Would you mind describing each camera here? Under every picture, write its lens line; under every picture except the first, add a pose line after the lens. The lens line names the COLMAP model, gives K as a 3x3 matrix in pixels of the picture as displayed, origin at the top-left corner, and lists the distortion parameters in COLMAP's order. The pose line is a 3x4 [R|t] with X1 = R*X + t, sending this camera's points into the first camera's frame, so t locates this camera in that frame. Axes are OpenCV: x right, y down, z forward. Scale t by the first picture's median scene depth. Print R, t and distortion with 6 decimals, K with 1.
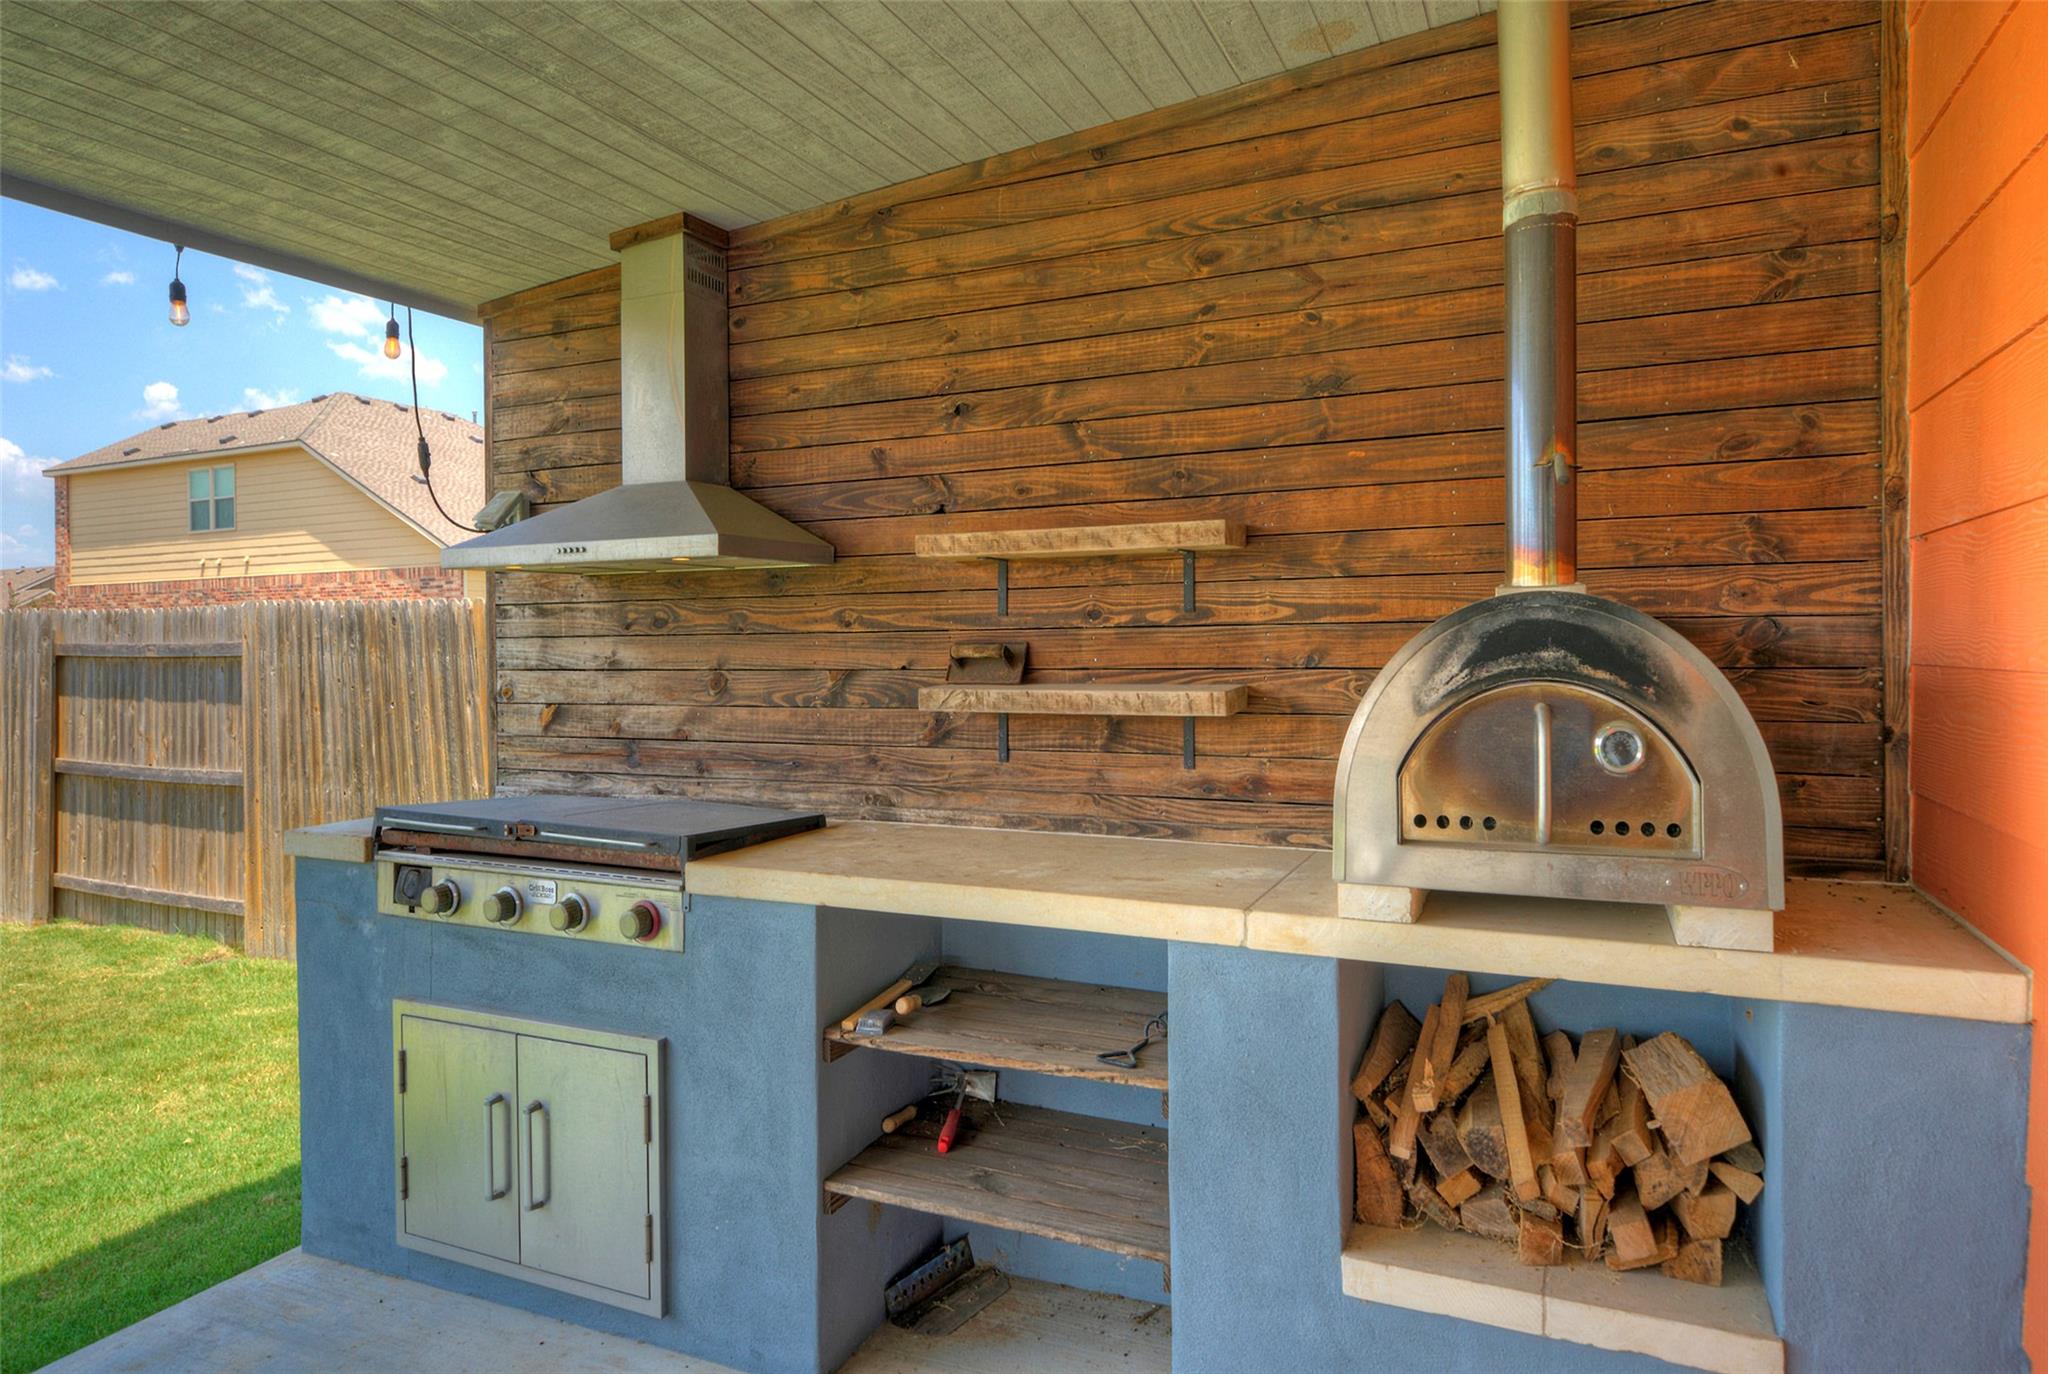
lens RADIAL K [[1206.0, 0, 1026.5], [0, 1206.0, 645.7], [0, 0, 1]] dist [0.004426, 0.001077]
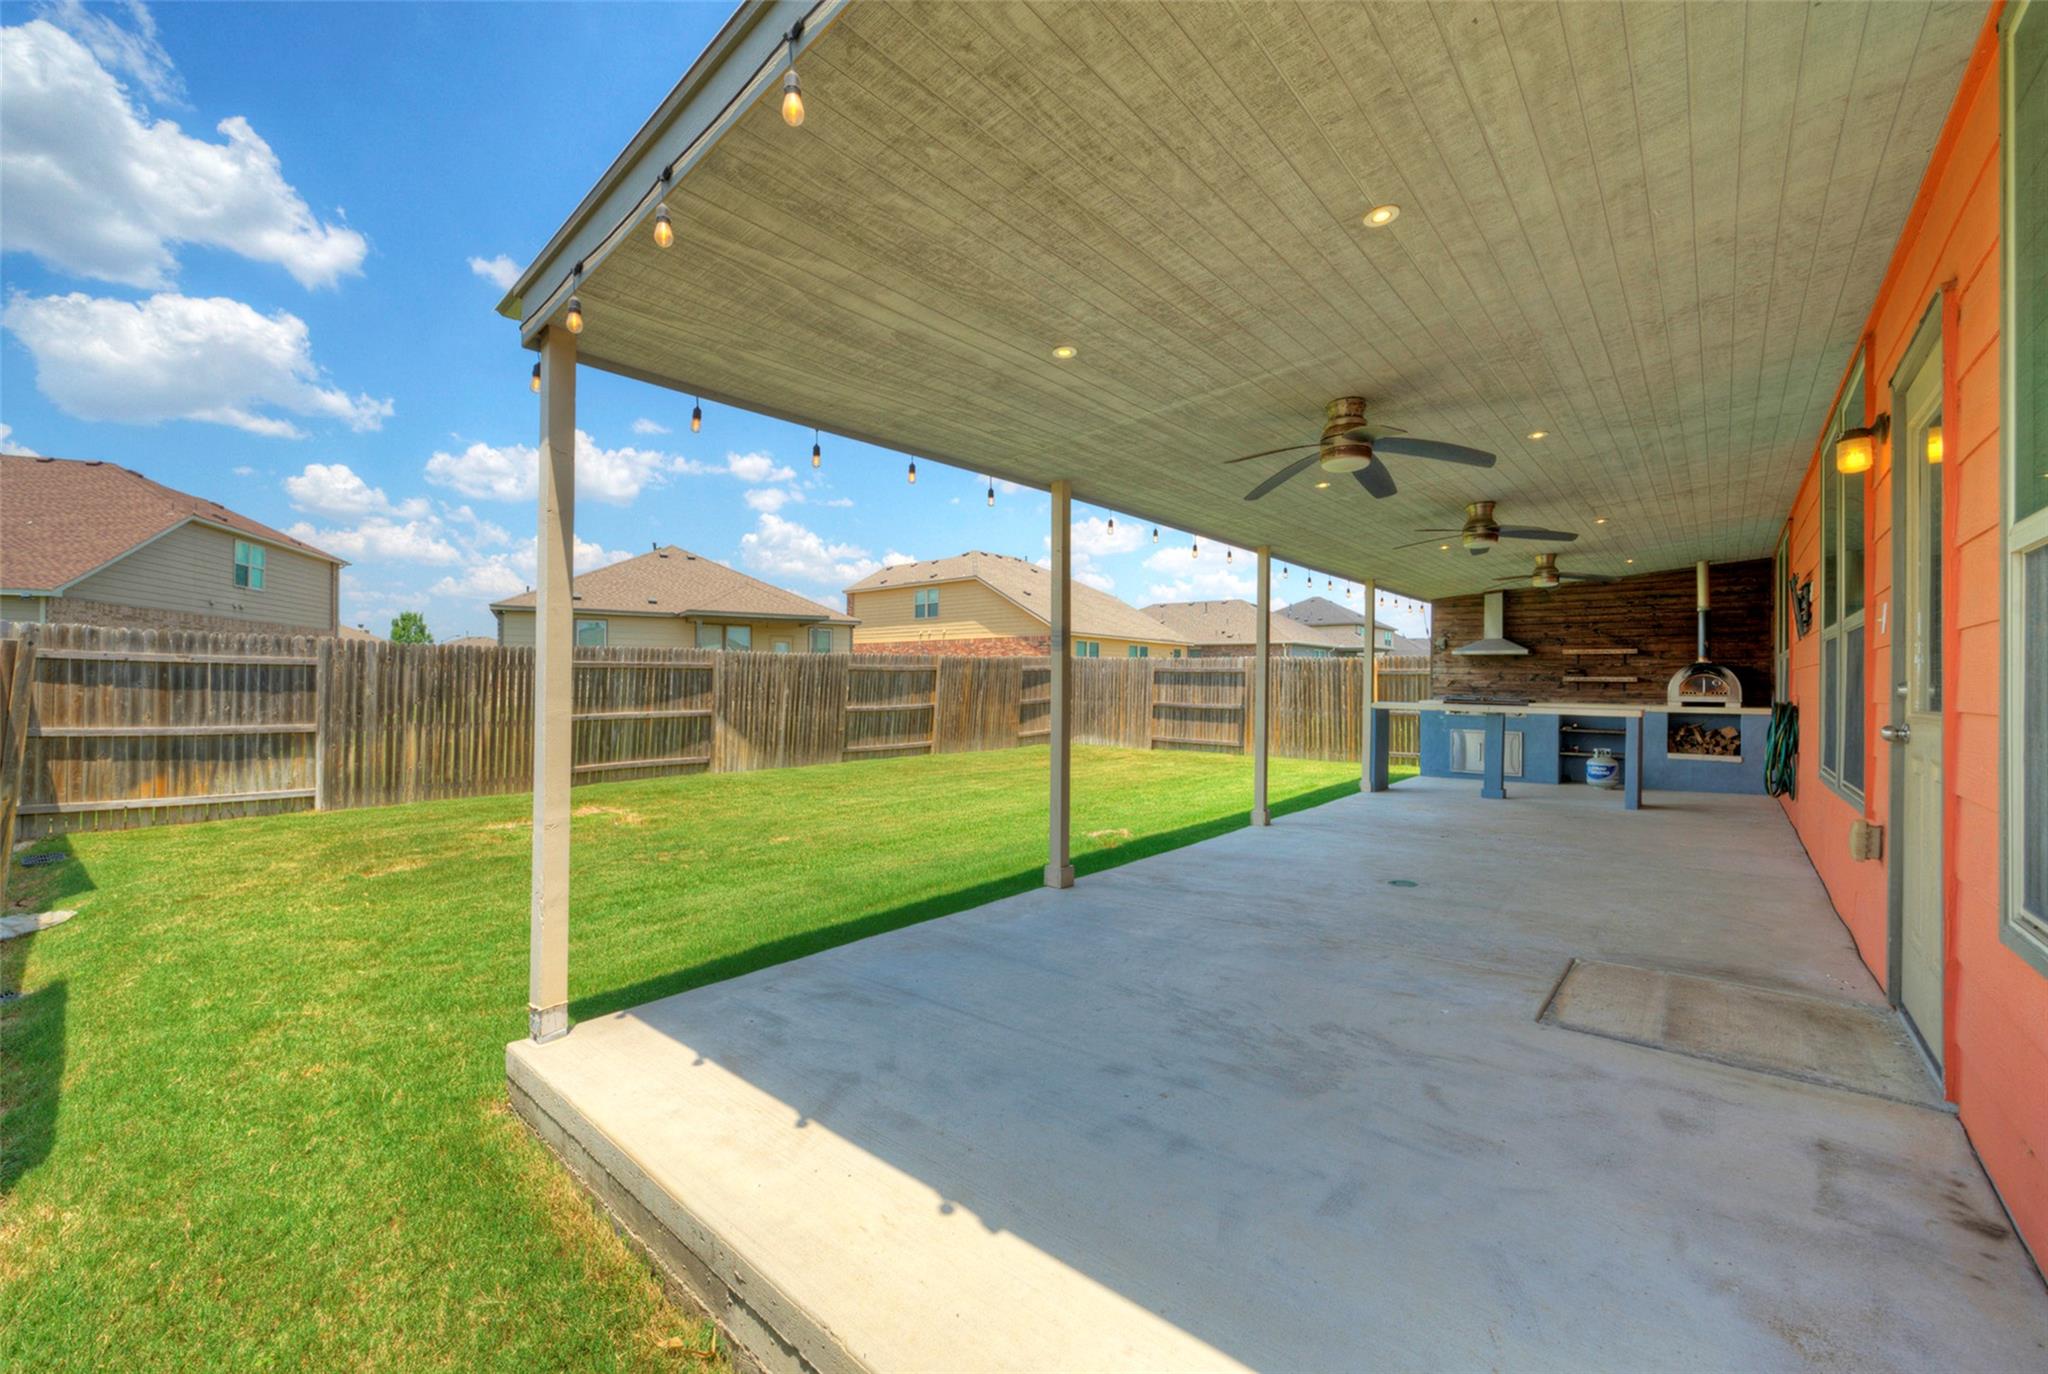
lens RADIAL K [[751.1, 0, 1016.3], [0, 751.1, 671.3], [0, 0, 1]] dist [0.023291, 0.000101]
pose [[0.949250, 0.014415, -0.314192, -1.395804], [-0.017375, 0.999827, -0.006620, 0.076107], [0.314042, 0.011743, 0.949336, -3.176170]]
